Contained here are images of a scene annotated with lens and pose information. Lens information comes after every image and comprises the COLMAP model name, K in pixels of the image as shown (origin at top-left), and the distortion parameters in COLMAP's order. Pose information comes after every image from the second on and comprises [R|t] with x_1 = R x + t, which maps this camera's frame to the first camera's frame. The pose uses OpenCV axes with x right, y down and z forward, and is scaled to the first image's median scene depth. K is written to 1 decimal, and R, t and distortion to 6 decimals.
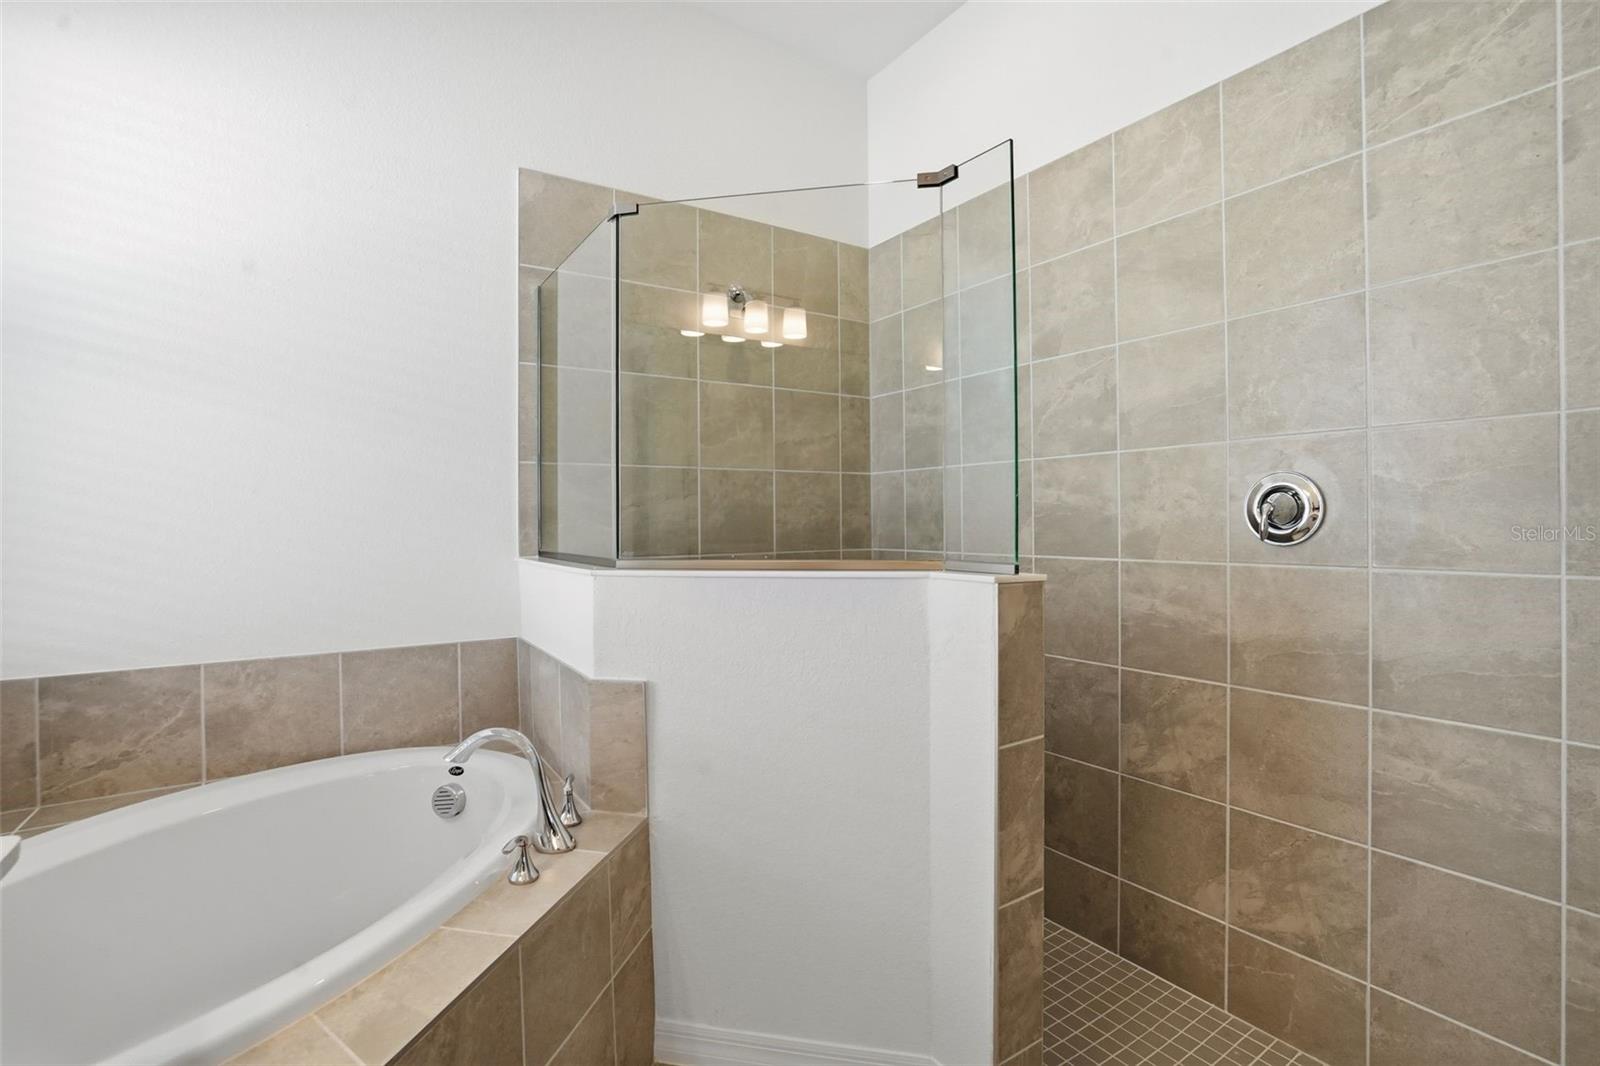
lens RADIAL K [[739.6, 0, 812.3], [0, 739.6, 526.8], [0, 0, 1]] dist [-0.061452, 0.019582]
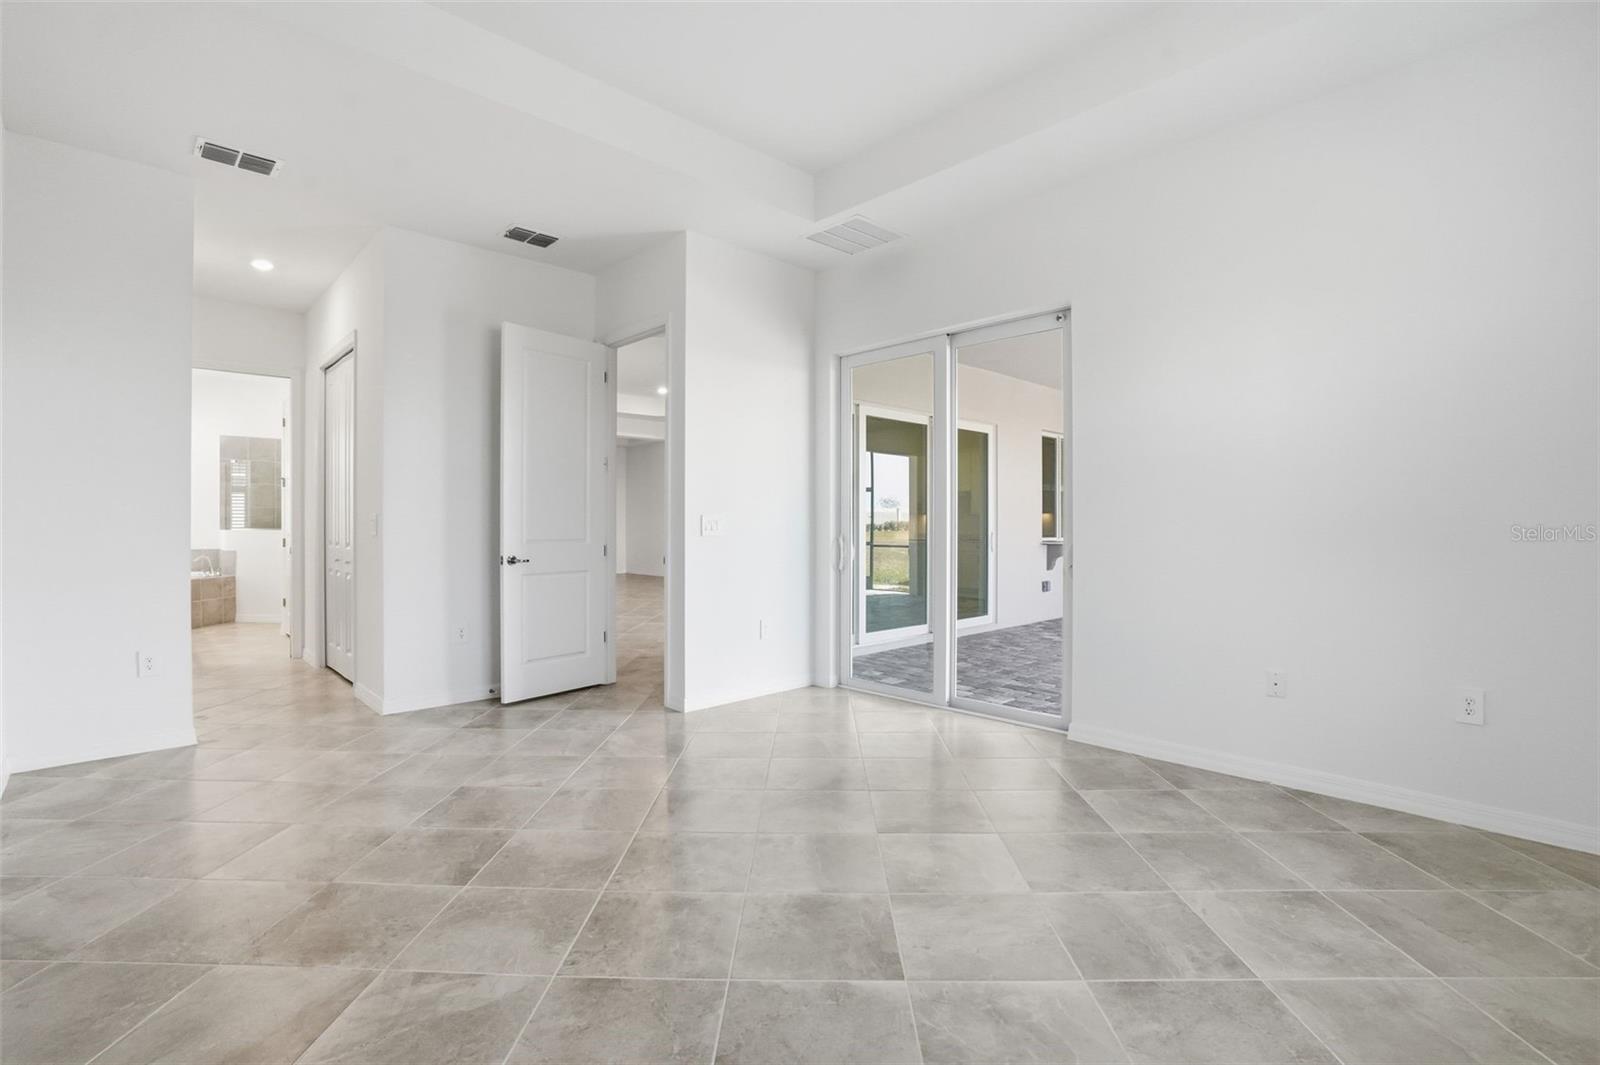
lens RADIAL K [[752.1, 0, 807.2], [0, 752.1, 535.5], [0, 0, 1]] dist [-0.012891, 0.000601]
pose [[0.990397, 0.012384, 0.137699, 2.860889], [-0.013071, 0.999906, 0.004090, 0.021809], [-0.137635, -0.005850, 0.990466, -4.511458]]
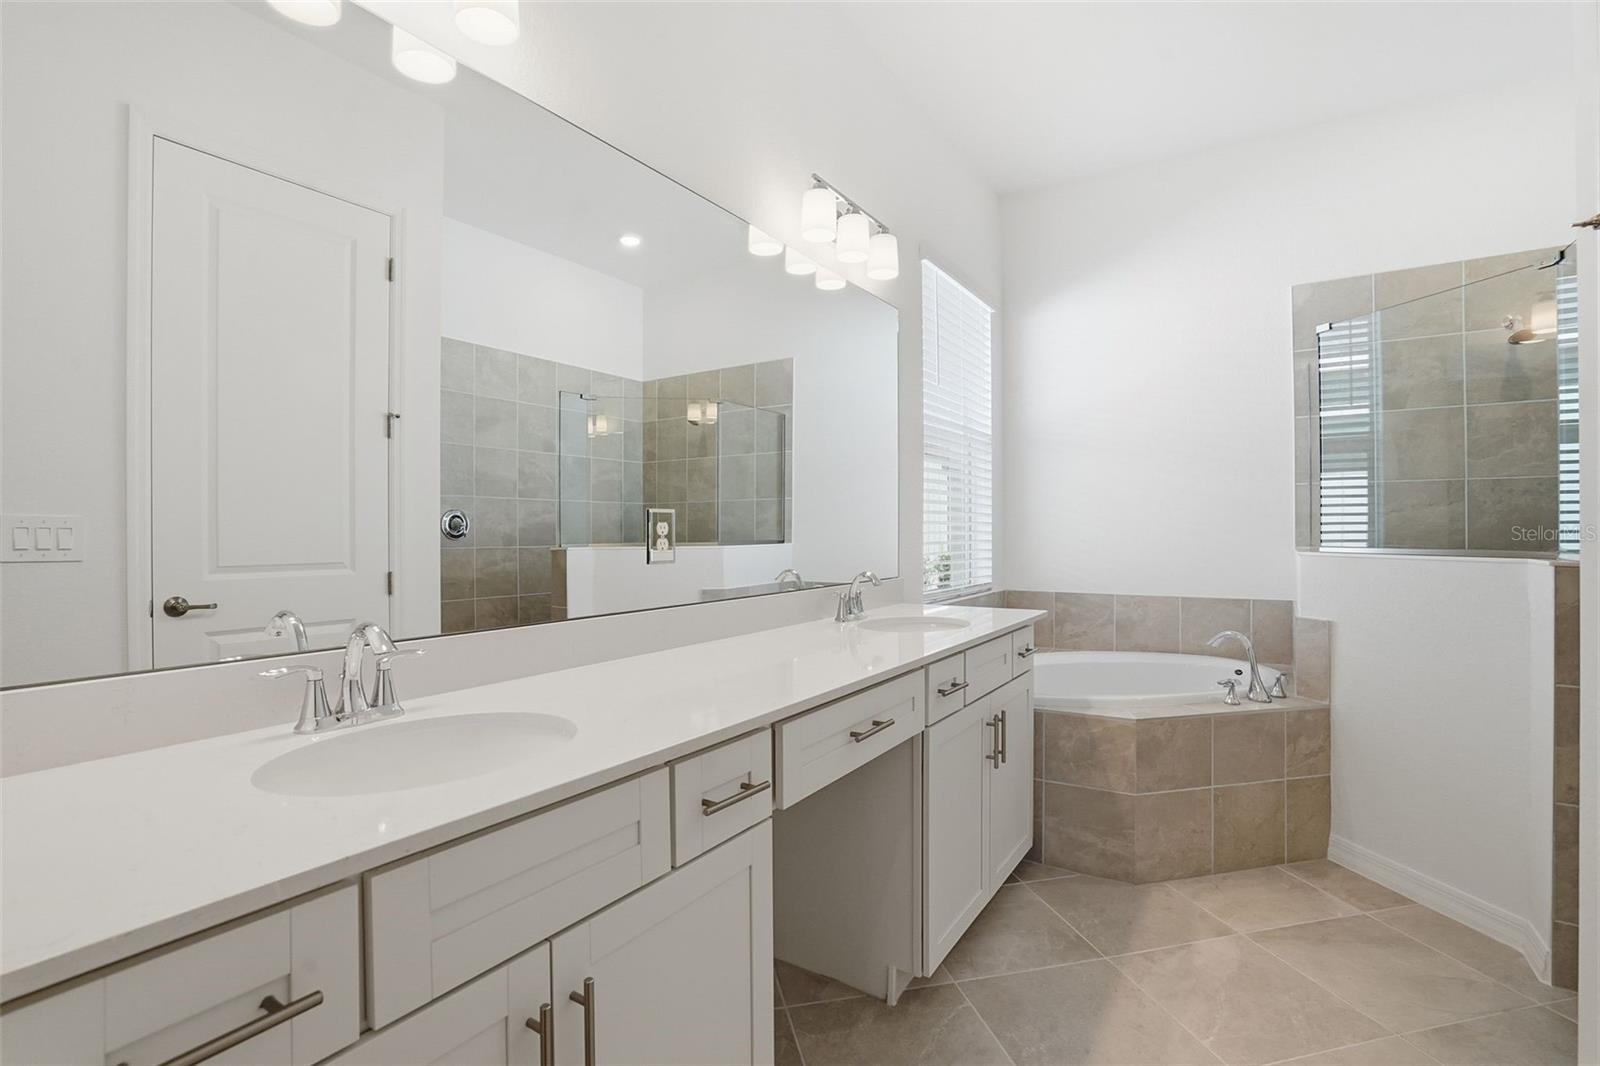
lens RADIAL K [[752.1, 0, 807.2], [0, 752.1, 536.0], [0, 0, 1]] dist [-0.012891, 0.000601]
pose [[0.403573, 0.011312, -0.914877, 0.735209], [-0.007166, 0.999932, 0.009203, 0.013213], [0.914919, 0.002842, 0.403627, -0.657077]]
